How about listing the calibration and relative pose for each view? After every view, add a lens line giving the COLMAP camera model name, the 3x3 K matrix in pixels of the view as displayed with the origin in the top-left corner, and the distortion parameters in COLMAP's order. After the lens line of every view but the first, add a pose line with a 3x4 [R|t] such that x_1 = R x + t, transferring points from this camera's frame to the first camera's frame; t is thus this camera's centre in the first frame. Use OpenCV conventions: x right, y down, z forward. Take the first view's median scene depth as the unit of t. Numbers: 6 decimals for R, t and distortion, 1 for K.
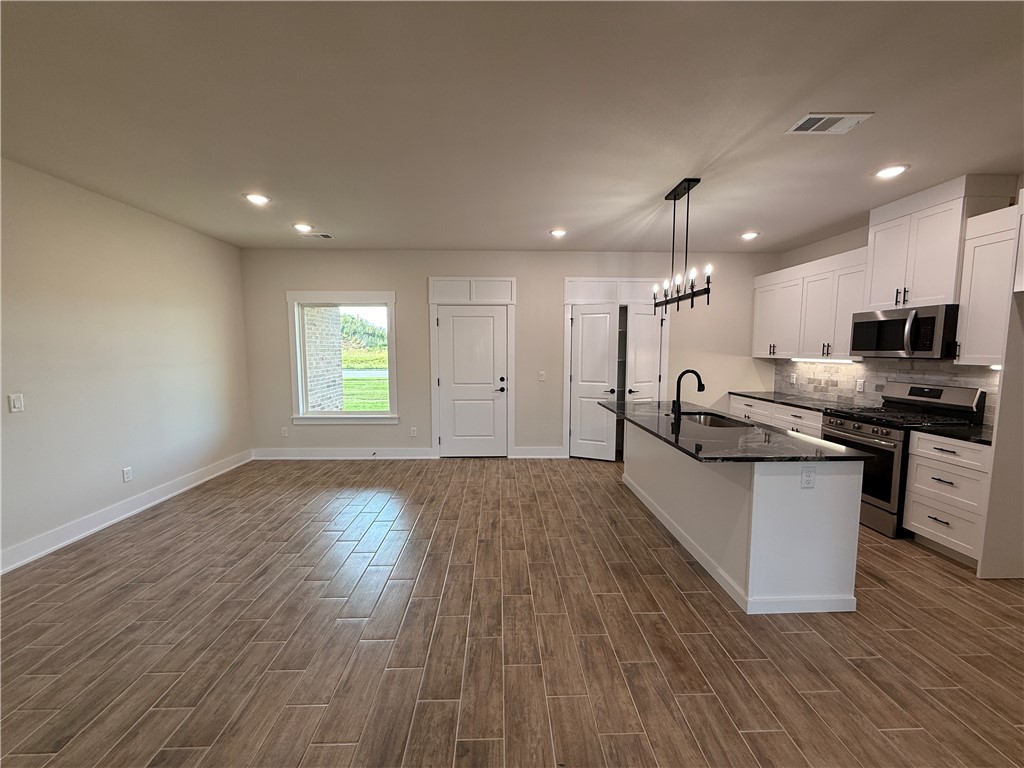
lens RADIAL K [[409.2, 0, 512.1], [0, 409.2, 385.7], [0, 0, 1]] dist [0.000728, 0.000038]
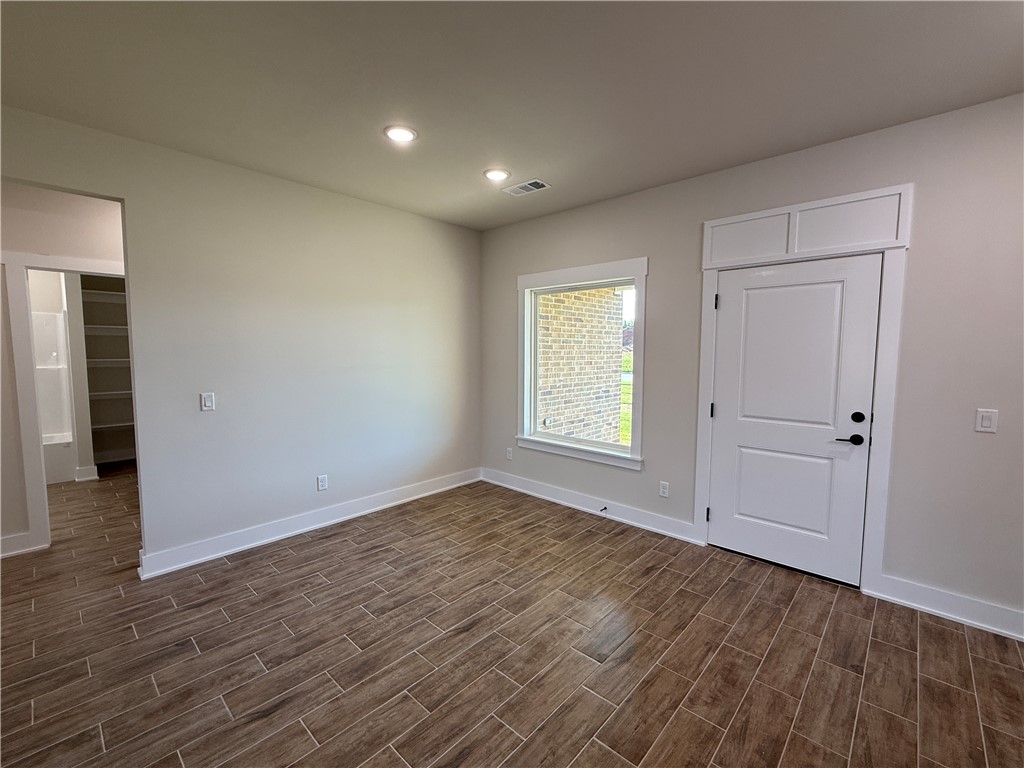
lens RADIAL K [[440.3, 0, 513.1], [0, 440.3, 386.0], [0, 0, 1]] dist [0.000279, 0.000145]
pose [[0.713147, 0.058754, -0.698548, 0.059731], [-0.067045, 0.997630, 0.015463, -0.045408], [0.697801, 0.035806, 0.715396, 0.537182]]
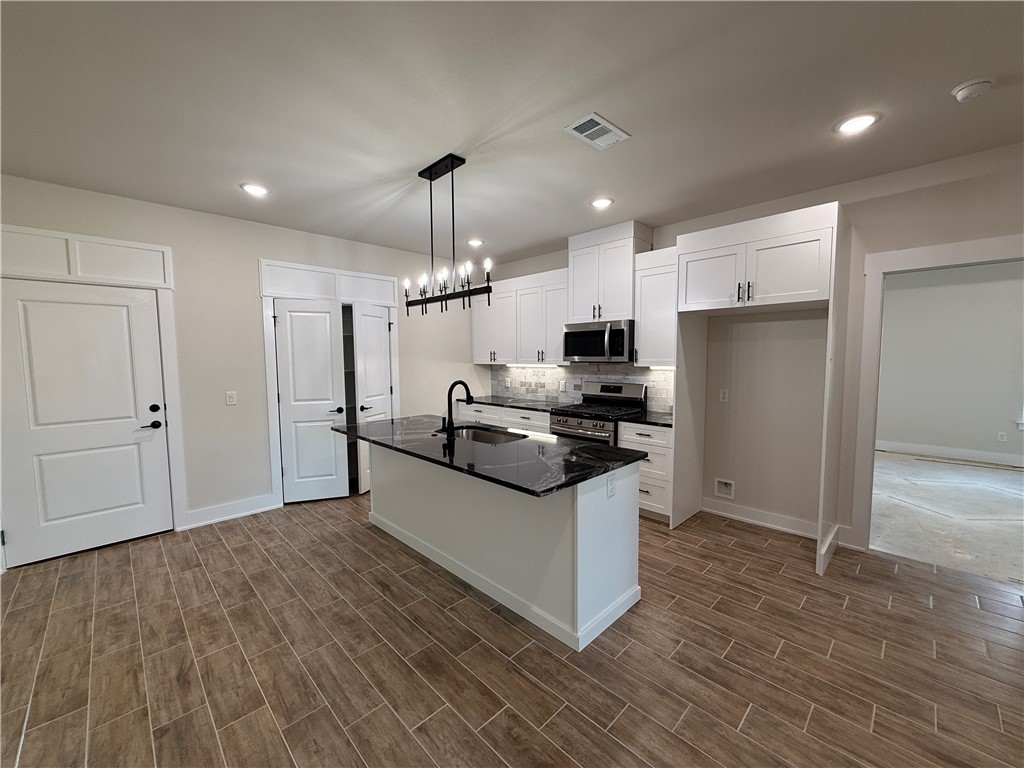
lens RADIAL K [[409.2, 0, 512.1], [0, 409.2, 385.7], [0, 0, 1]] dist [0.000728, 0.000038]
pose [[0.734647, -0.058079, 0.675959, -0.061349], [0.070410, 0.997476, 0.009181, -0.024371], [-0.674786, 0.040849, 0.736882, 0.249139]]
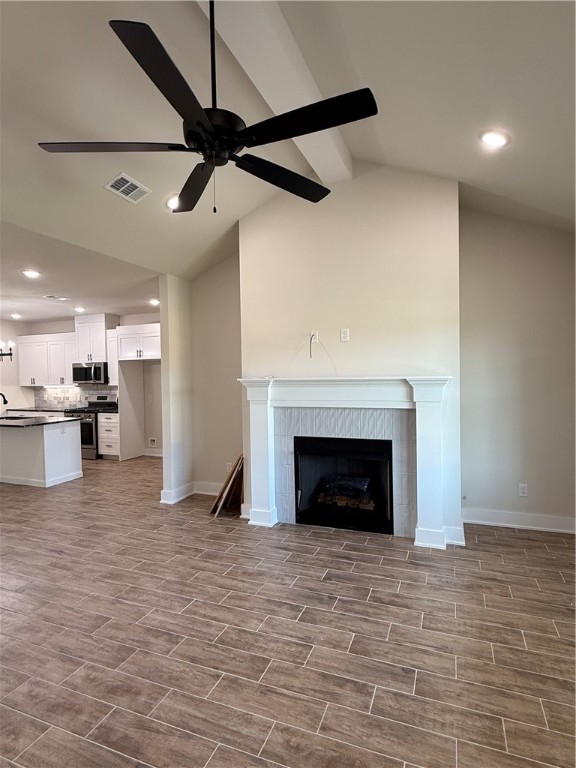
lens RADIAL K [[417.2, 0, 286.9], [0, 417.2, 384.7], [0, 0, 1]] dist [0.000136, -0.000512]
pose [[0.399739, -0.028650, 0.916181, -0.680710], [0.099759, 0.994934, -0.012413, 0.068095], [-0.911184, 0.096360, 0.400572, -0.837657]]
